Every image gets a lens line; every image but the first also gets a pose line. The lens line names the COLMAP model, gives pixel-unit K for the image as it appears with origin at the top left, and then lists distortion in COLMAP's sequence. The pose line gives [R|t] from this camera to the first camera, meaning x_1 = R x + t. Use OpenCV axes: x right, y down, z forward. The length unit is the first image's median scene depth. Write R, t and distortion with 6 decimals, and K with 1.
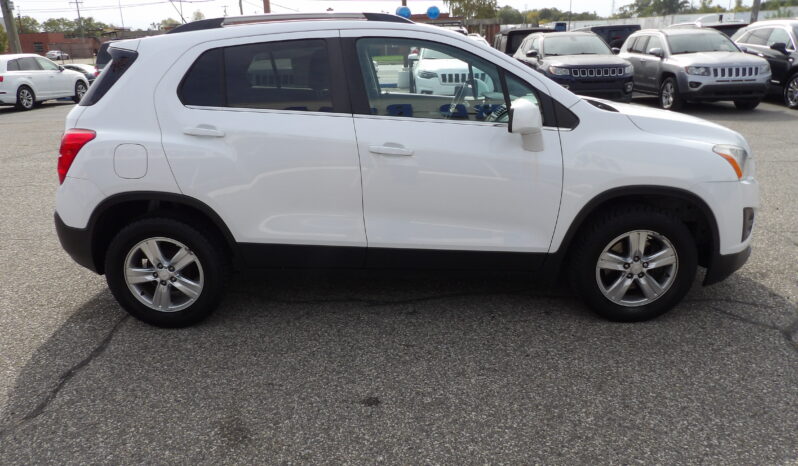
lens RADIAL K [[561.9, 0, 399.0], [0, 561.9, 233.0], [0, 0, 1]] dist [-0.004622, -0.002742]
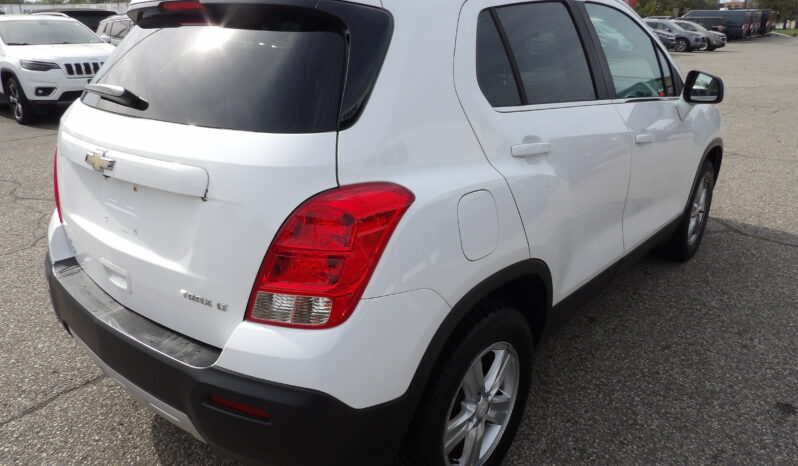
lens RADIAL K [[546.5, 0, 399.0], [0, 546.5, 233.0], [0, 0, 1]] dist [0.029547, -0.000784]
pose [[0.651107, -0.253127, 0.715532, -0.884896], [0.235680, 0.963574, 0.126414, -0.199664], [-0.721467, 0.086327, 0.687047, 0.702713]]
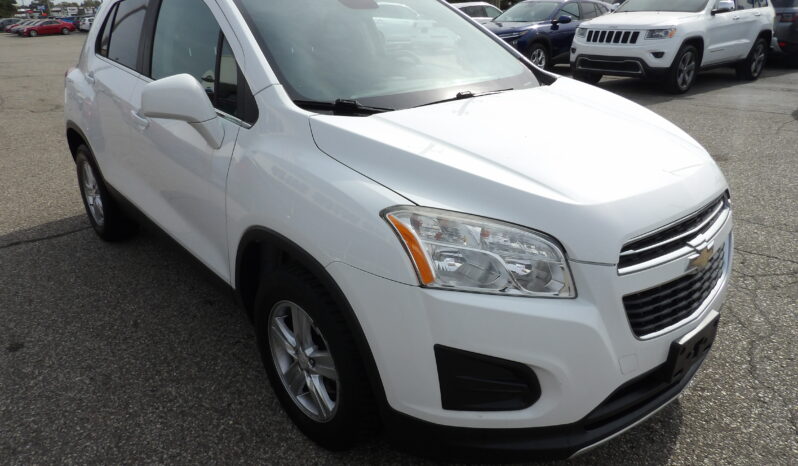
lens RADIAL K [[561.9, 0, 399.0], [0, 561.9, 233.0], [0, 0, 1]] dist [-0.004622, -0.002742]
pose [[0.659407, 0.287639, -0.694583, 0.960132], [-0.227429, 0.956943, 0.180375, -0.229451], [0.716560, 0.039028, 0.696433, 0.669510]]
